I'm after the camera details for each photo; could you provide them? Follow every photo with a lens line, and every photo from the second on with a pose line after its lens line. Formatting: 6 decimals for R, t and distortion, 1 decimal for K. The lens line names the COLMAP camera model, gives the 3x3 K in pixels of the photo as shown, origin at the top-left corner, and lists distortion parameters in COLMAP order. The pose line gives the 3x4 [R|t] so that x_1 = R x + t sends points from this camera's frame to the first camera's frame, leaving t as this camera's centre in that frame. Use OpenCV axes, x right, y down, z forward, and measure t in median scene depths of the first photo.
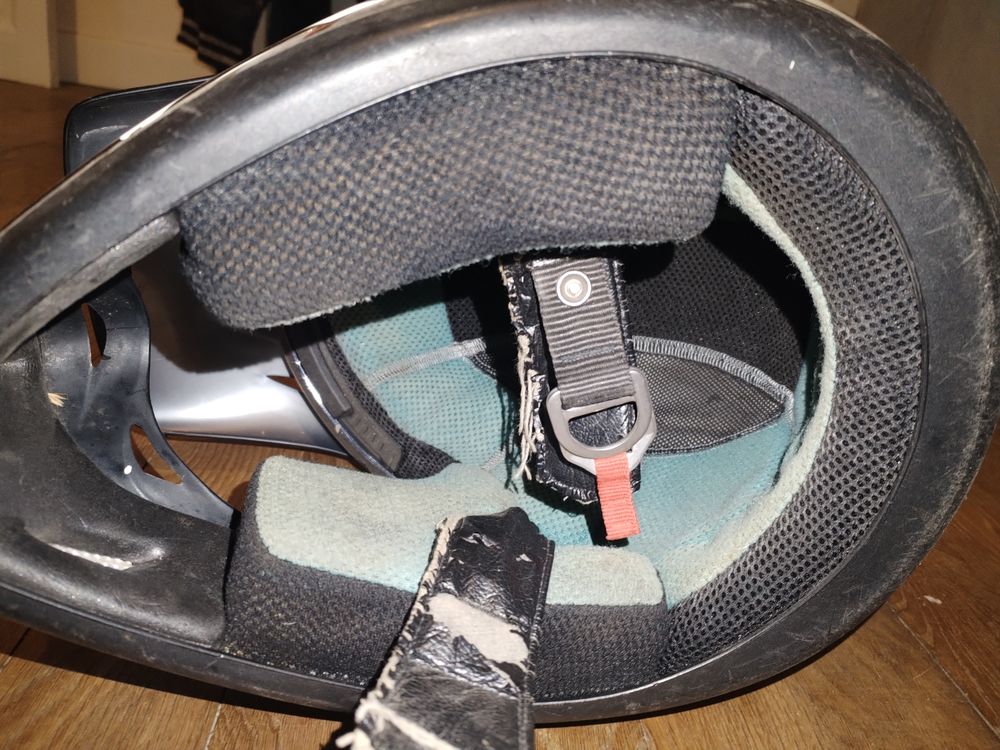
lens RADIAL K [[745.7, 0, 495.1], [0, 745.7, 369.7], [0, 0, 1]] dist [-0.022689, 0.021871]
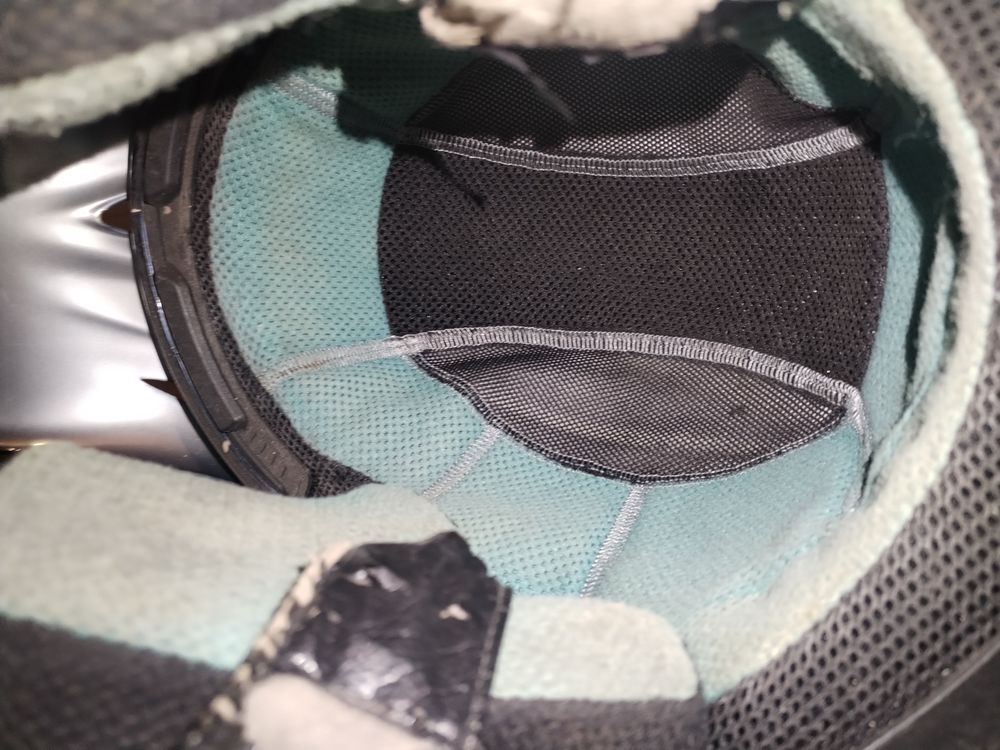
lens RADIAL K [[745.7, 0, 505.2], [0, 745.7, 378.6], [0, 0, 1]] dist [-0.022689, 0.021871]
pose [[0.998954, 0.020250, 0.040994, 0.048408], [-0.016104, 0.994953, -0.099038, 0.127375], [-0.042792, 0.098274, 0.994239, 0.407812]]
